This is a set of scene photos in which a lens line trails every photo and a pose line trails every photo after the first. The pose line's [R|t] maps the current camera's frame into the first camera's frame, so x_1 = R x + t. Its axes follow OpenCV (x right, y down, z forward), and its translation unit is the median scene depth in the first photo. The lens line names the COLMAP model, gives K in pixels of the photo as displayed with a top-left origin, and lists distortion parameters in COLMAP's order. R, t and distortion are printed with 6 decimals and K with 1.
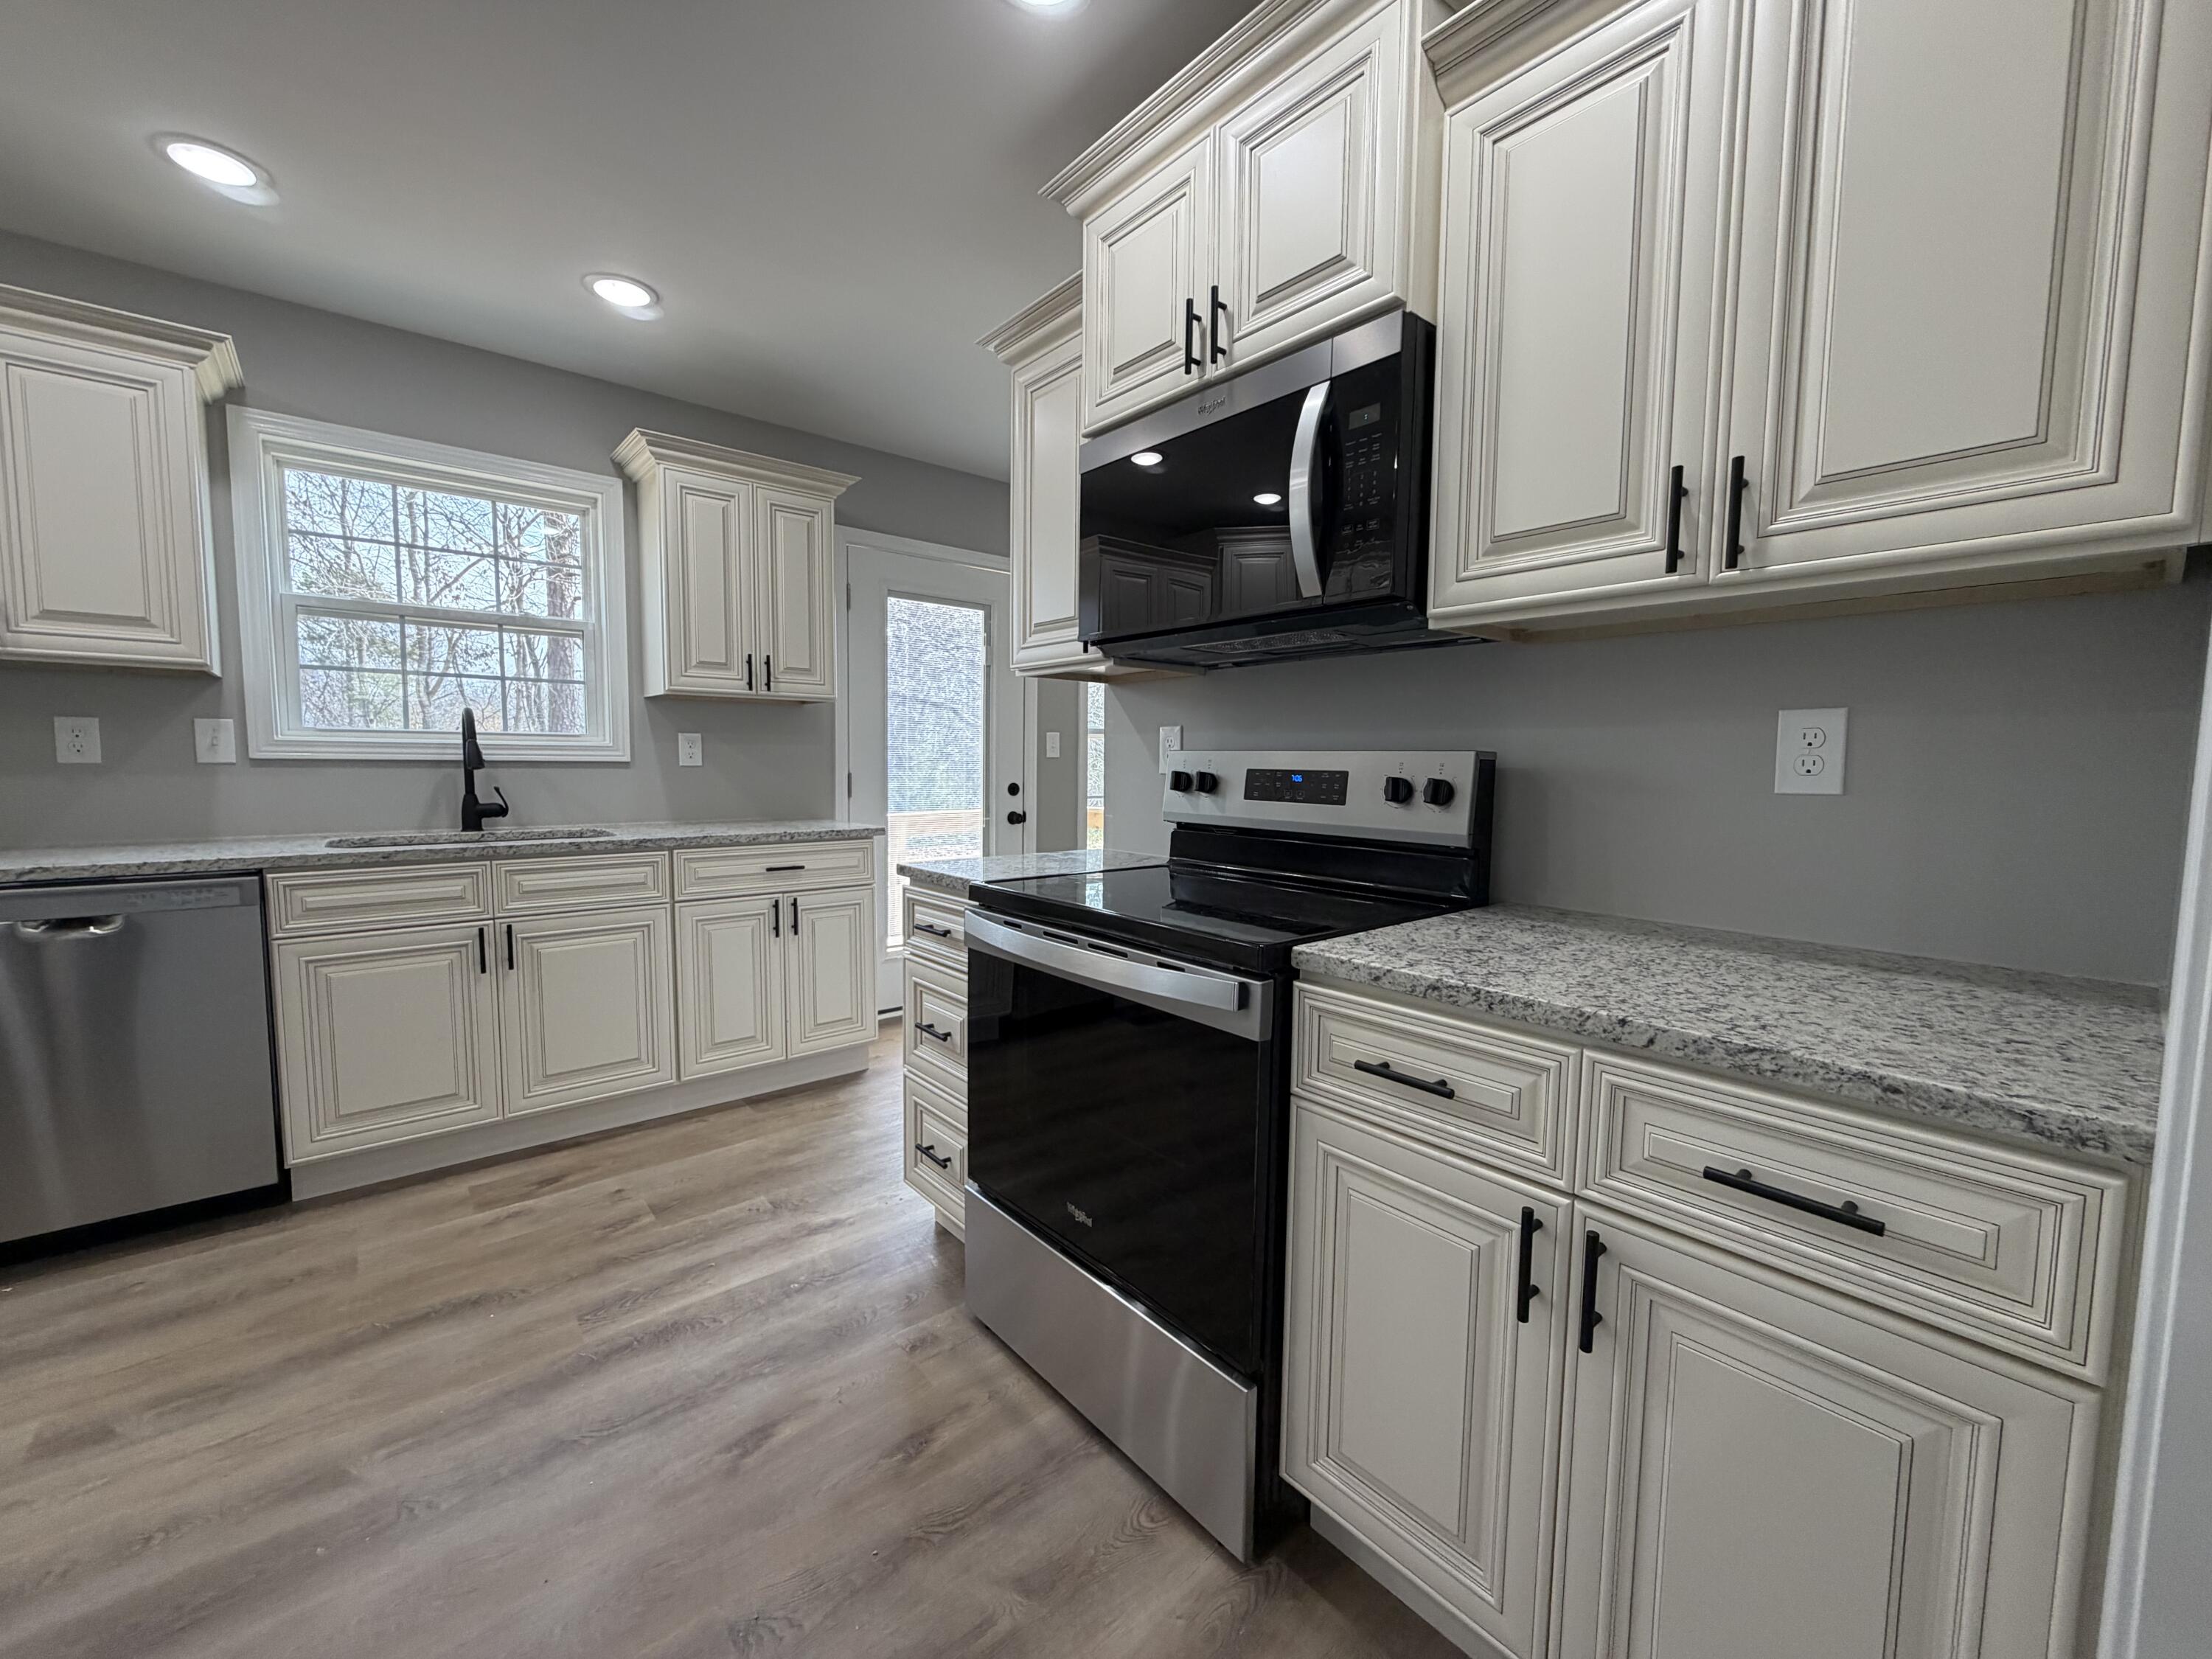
lens RADIAL K [[883.9, 0, 1104.0], [0, 883.9, 829.9], [0, 0, 1]] dist [-0.000709, -0.000827]
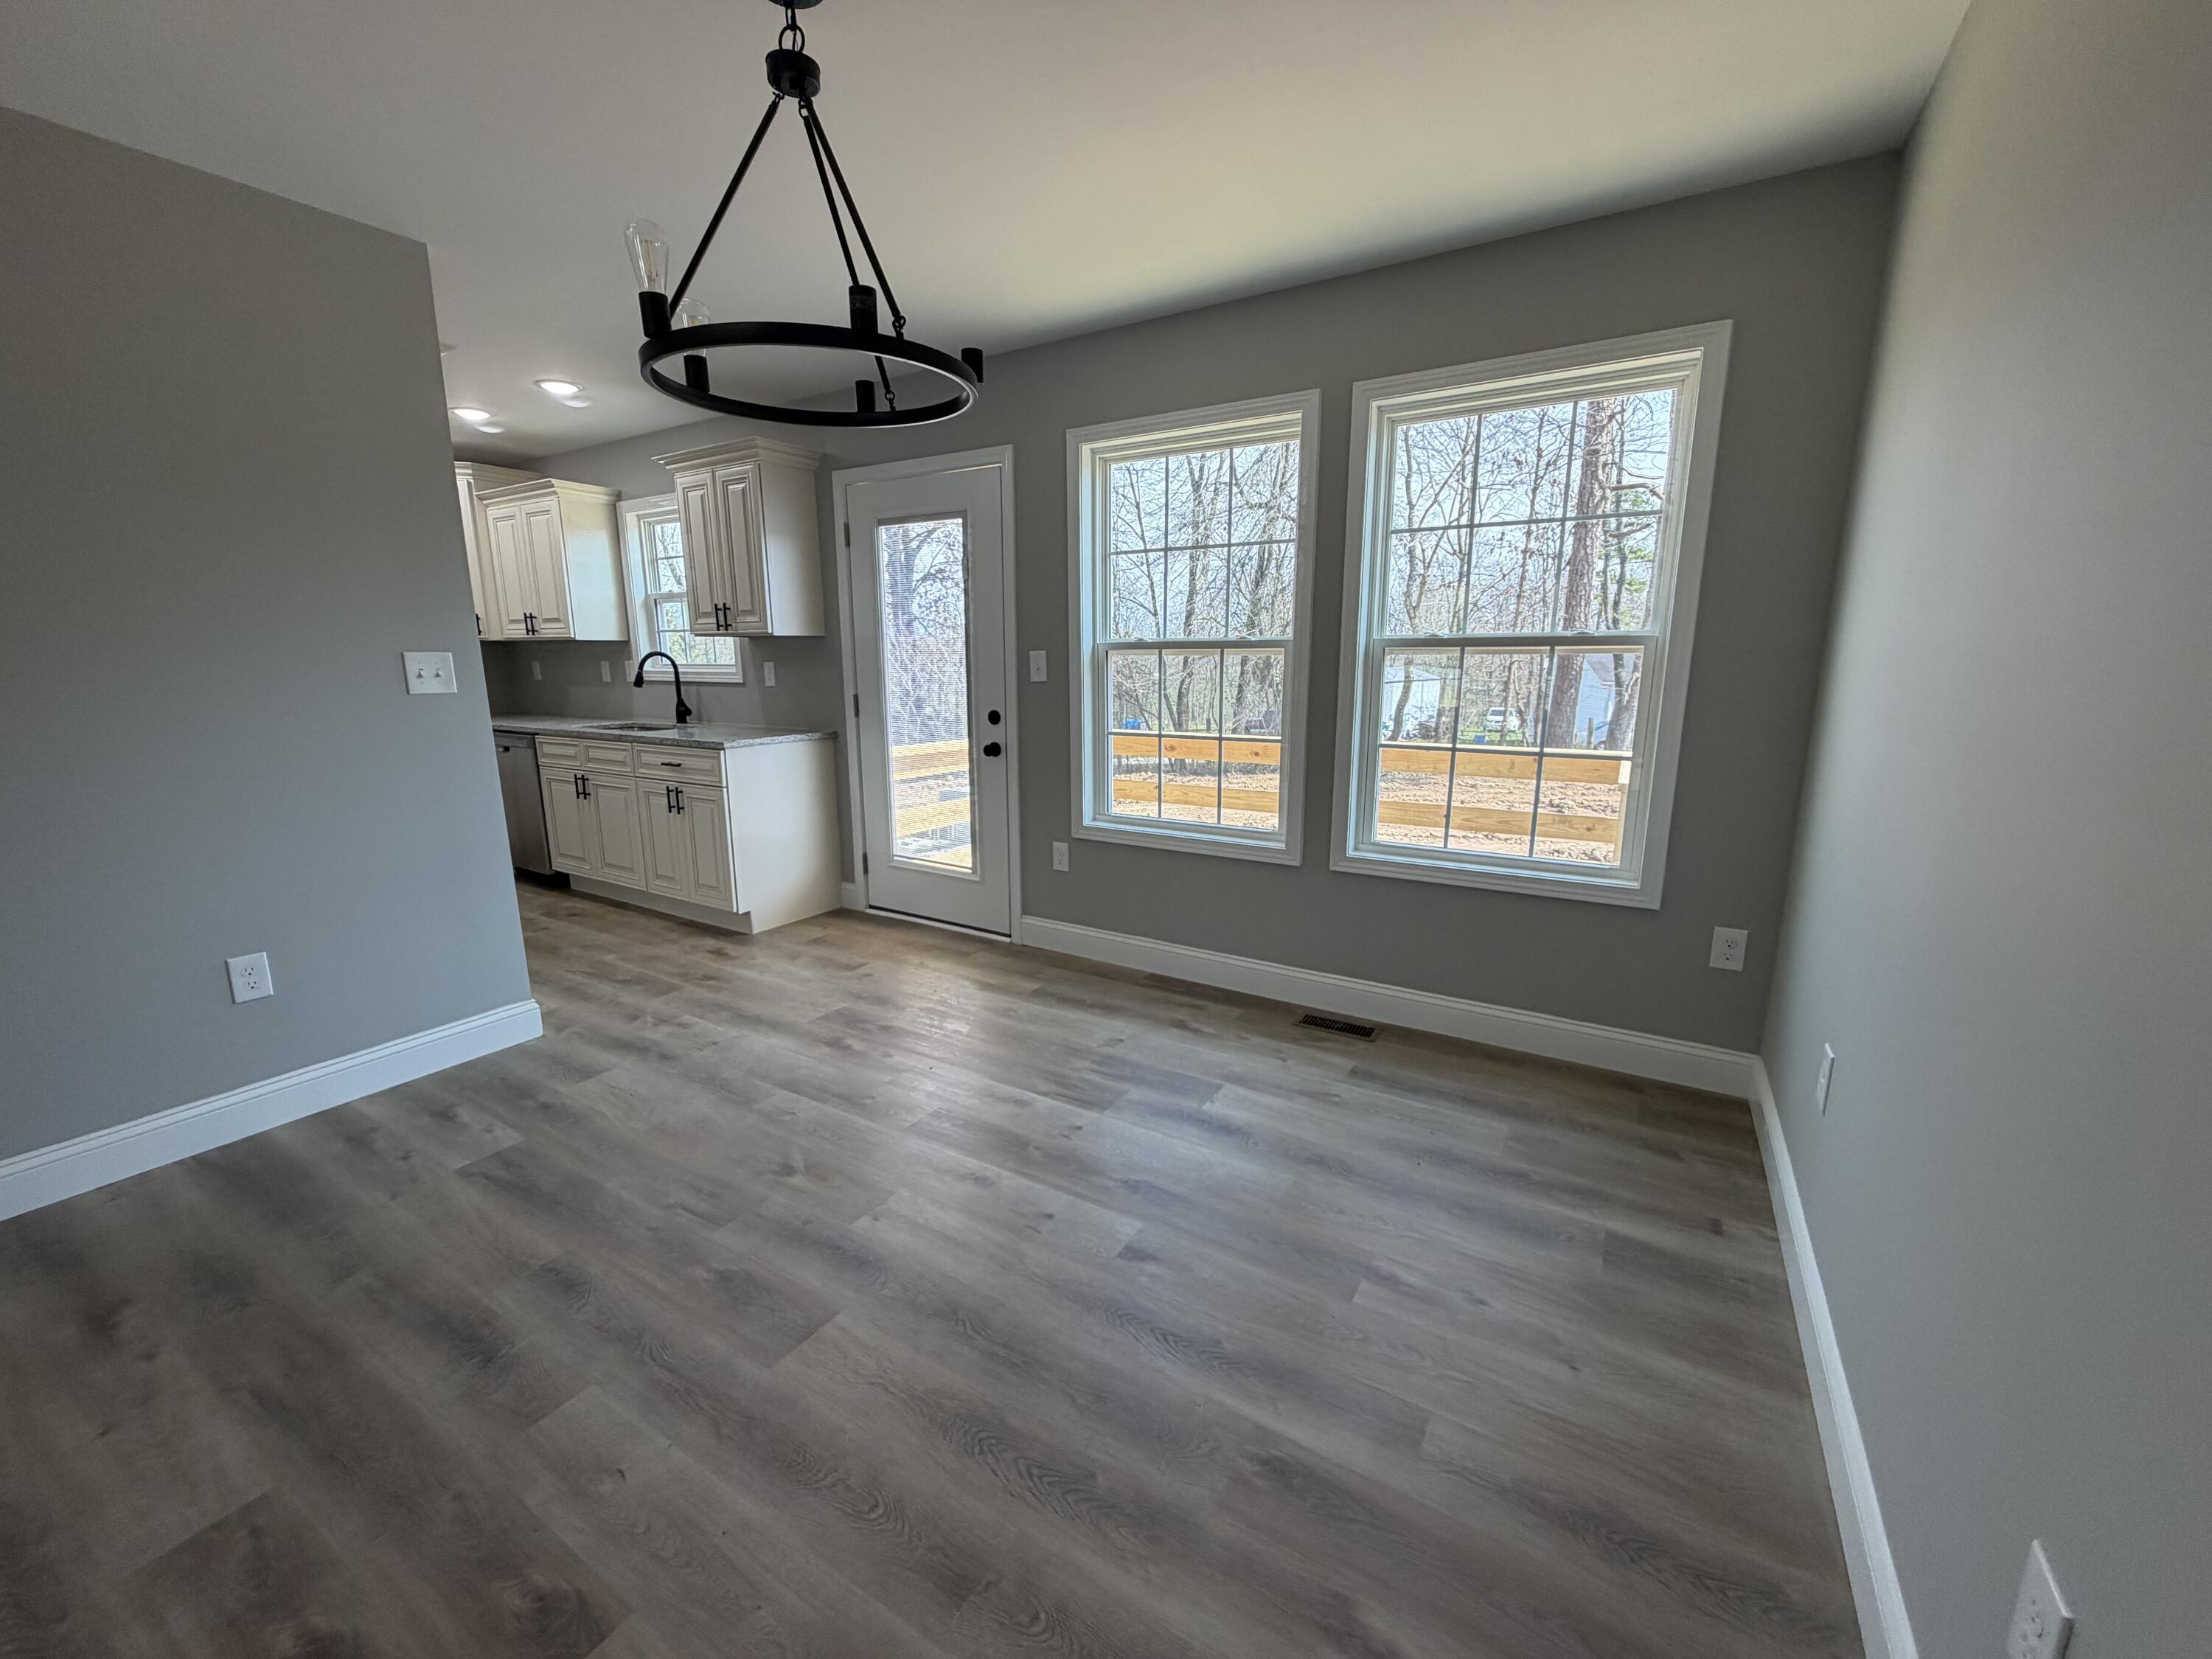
lens RADIAL K [[883.9, 0, 1067.1], [0, 883.9, 831.3], [0, 0, 1]] dist [-0.000709, -0.000827]
pose [[0.294433, 0.177481, -0.939047, 1.221843], [-0.069791, 0.983974, 0.164089, -0.132557], [0.953120, 0.017224, 0.302101, 1.262650]]
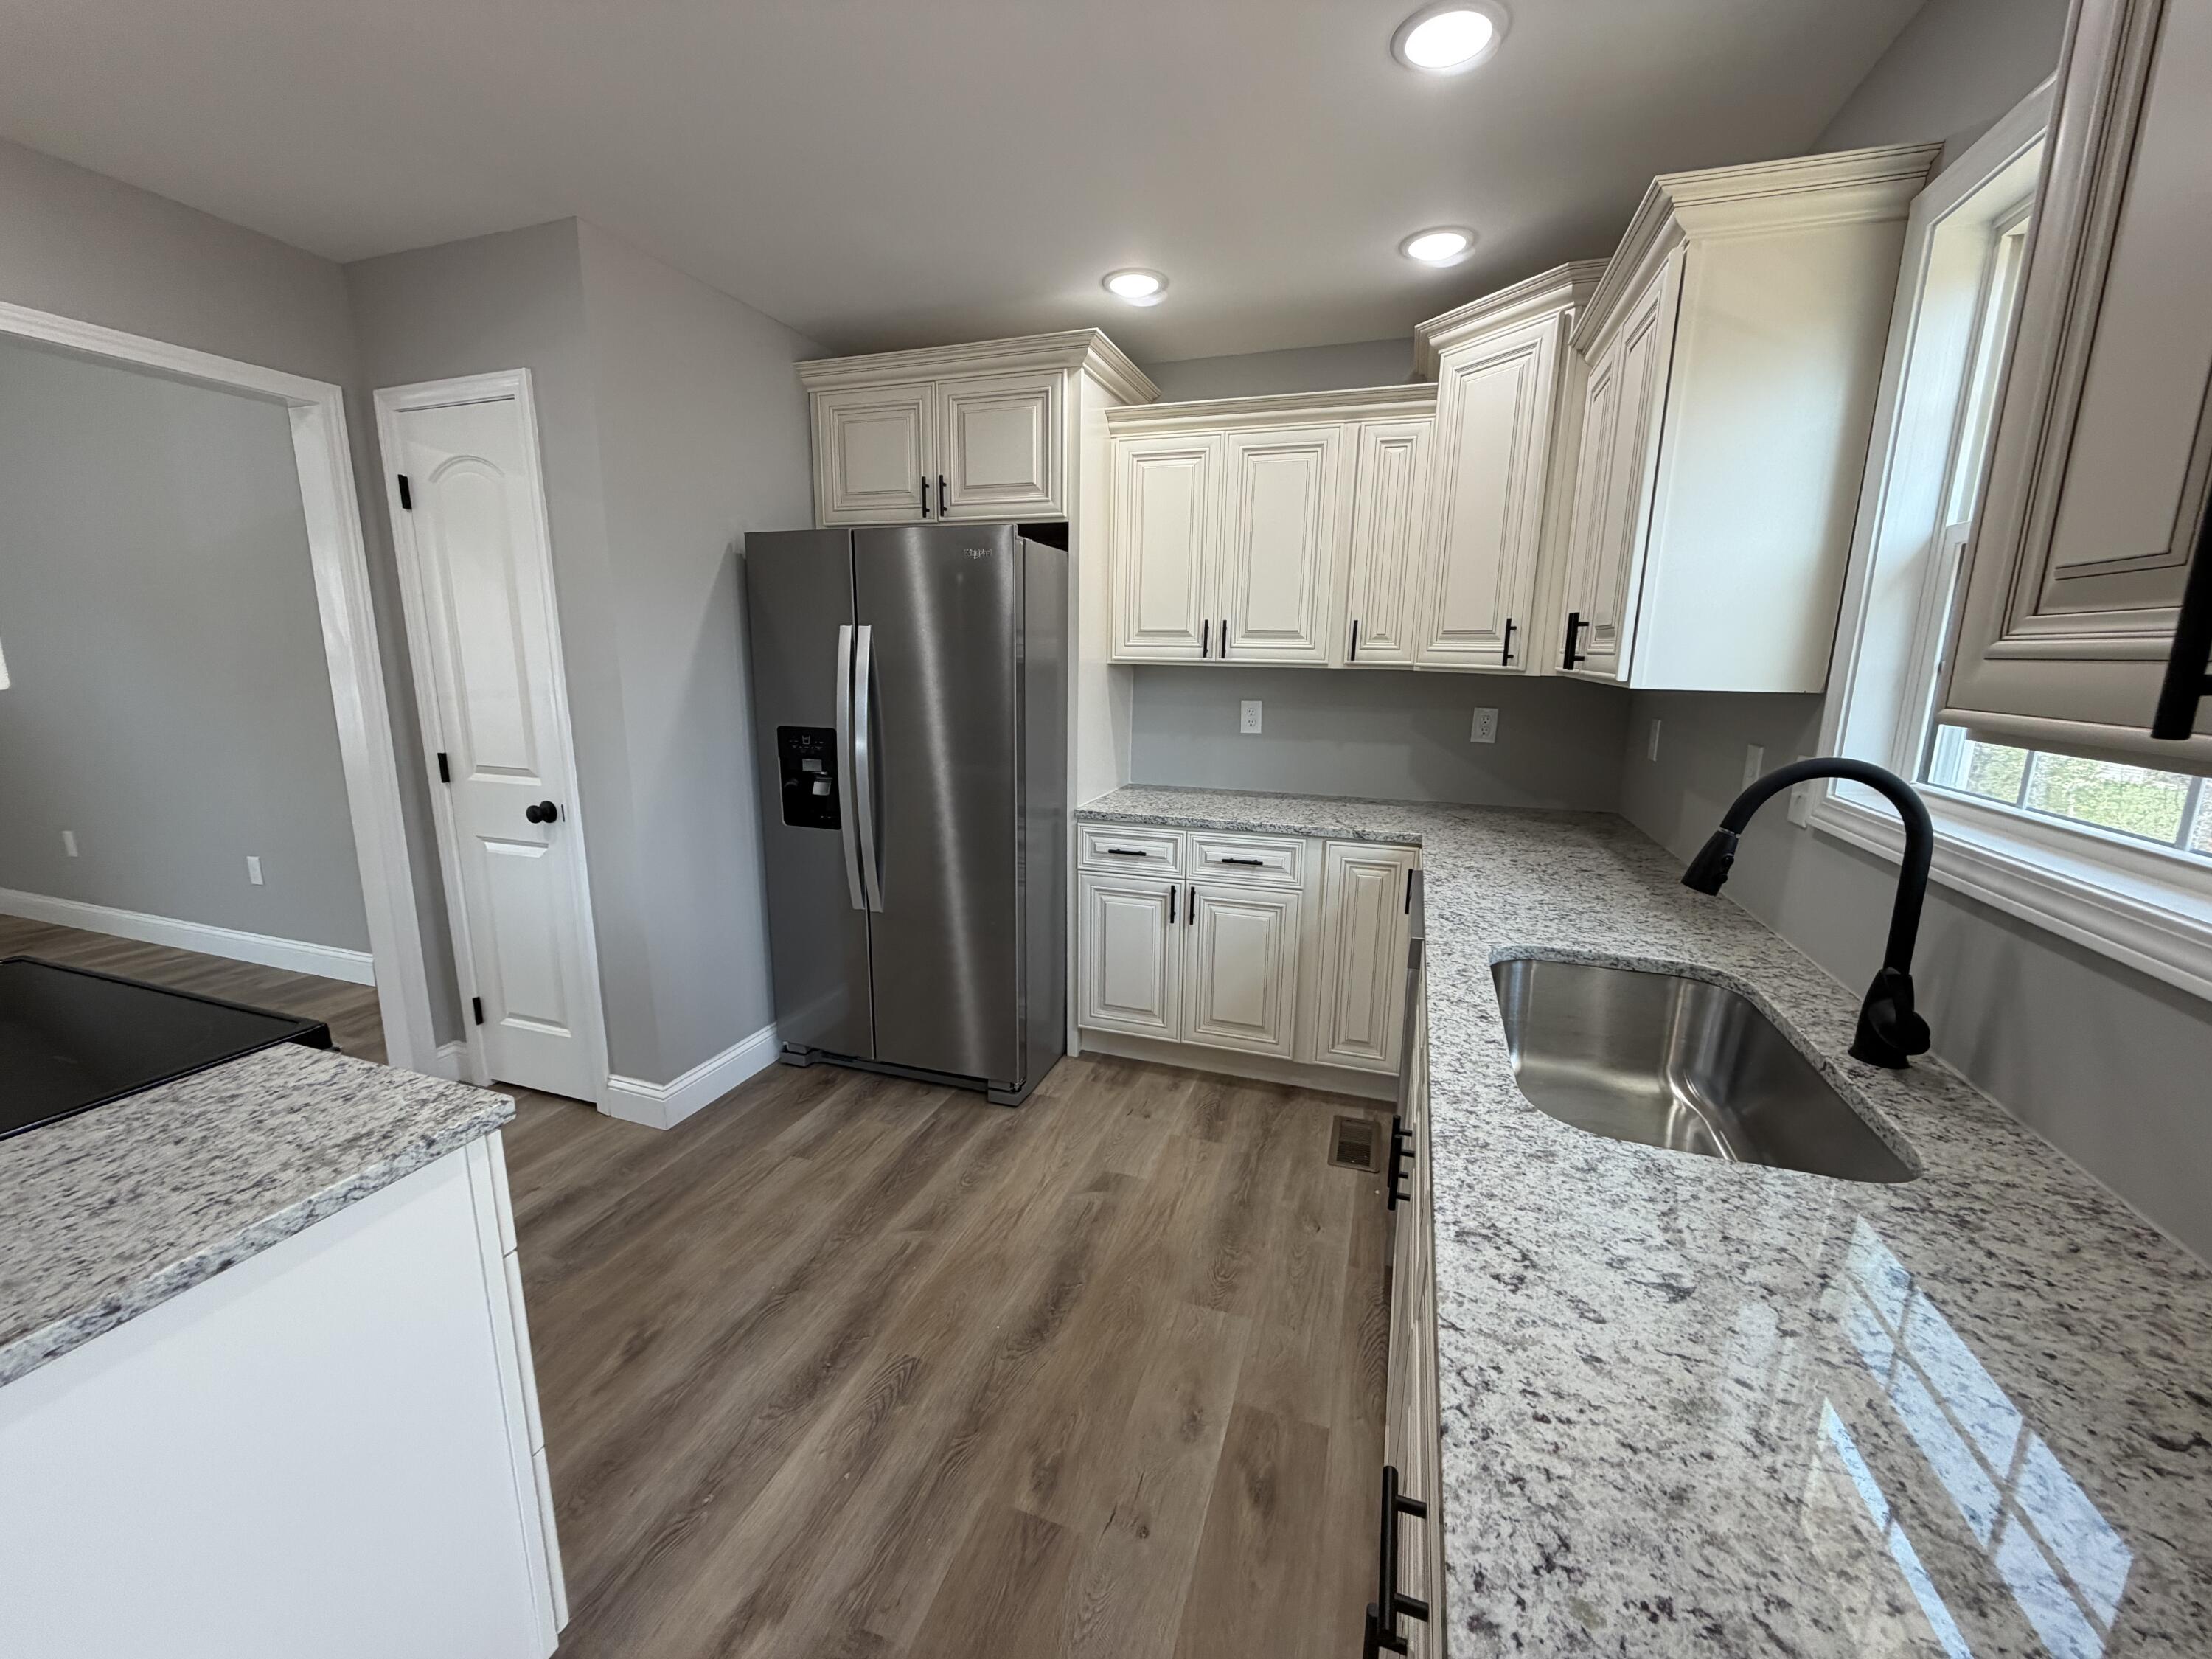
lens RADIAL K [[883.9, 0, 1100.2], [0, 883.9, 830.5], [0, 0, 1]] dist [-0.000709, -0.000827]
pose [[-0.858918, 0.080942, -0.505675, -0.215159], [-0.064161, 0.962641, 0.263070, -0.196831], [0.508077, 0.258400, -0.821637, 1.188298]]
